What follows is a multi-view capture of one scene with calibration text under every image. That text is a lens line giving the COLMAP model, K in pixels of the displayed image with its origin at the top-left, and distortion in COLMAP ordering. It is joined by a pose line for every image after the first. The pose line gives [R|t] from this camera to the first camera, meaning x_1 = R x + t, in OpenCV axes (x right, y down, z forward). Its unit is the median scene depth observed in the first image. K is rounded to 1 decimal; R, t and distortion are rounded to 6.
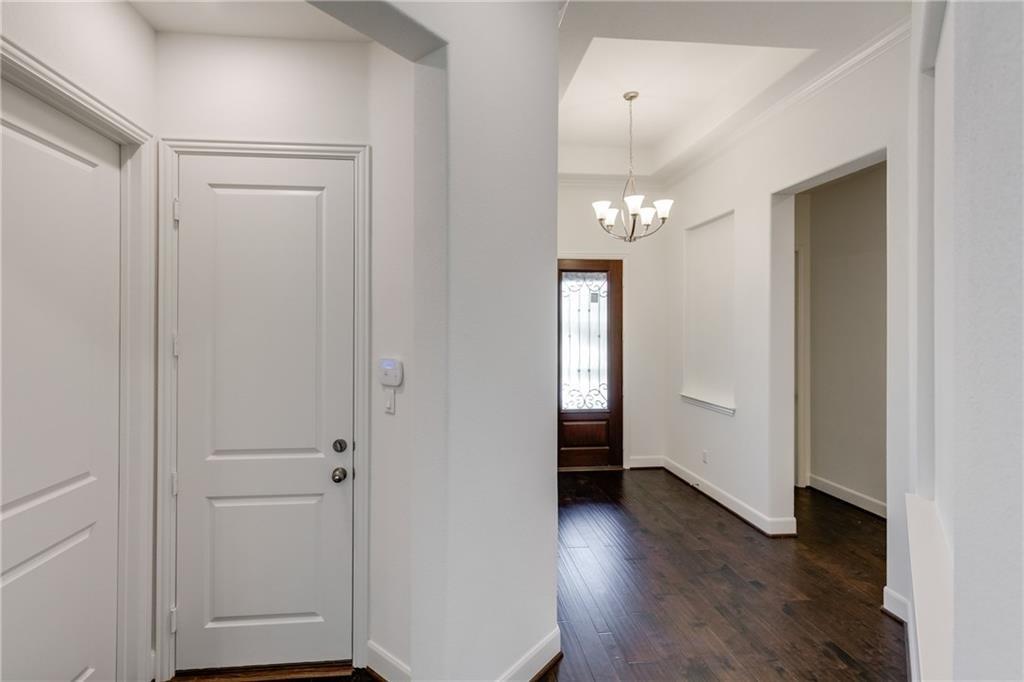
lens RADIAL K [[469.8, 0, 493.3], [0, 469.8, 331.2], [0, 0, 1]] dist [0.005278, -0.000328]
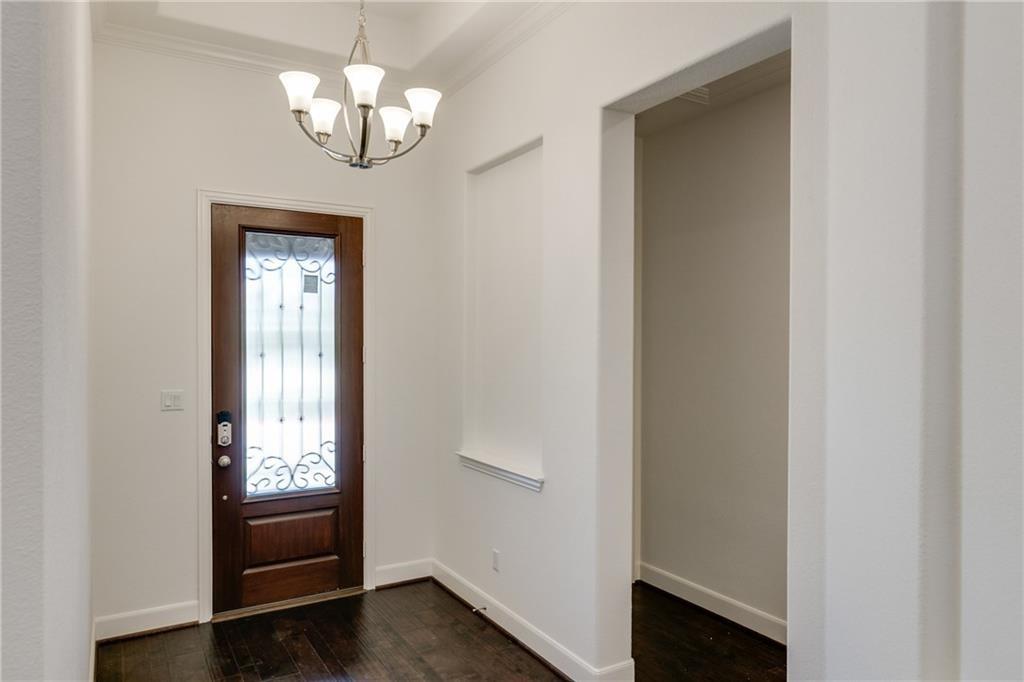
lens RADIAL K [[689.8, 0, 512.0], [0, 689.8, 343.5], [0, 0, 1]] dist [-0.001110, -0.000289]
pose [[0.903354, 0.004292, 0.428874, 0.086181], [-0.002359, 0.999985, -0.005038, 0.000945], [-0.428889, 0.003539, 0.903350, 0.188163]]
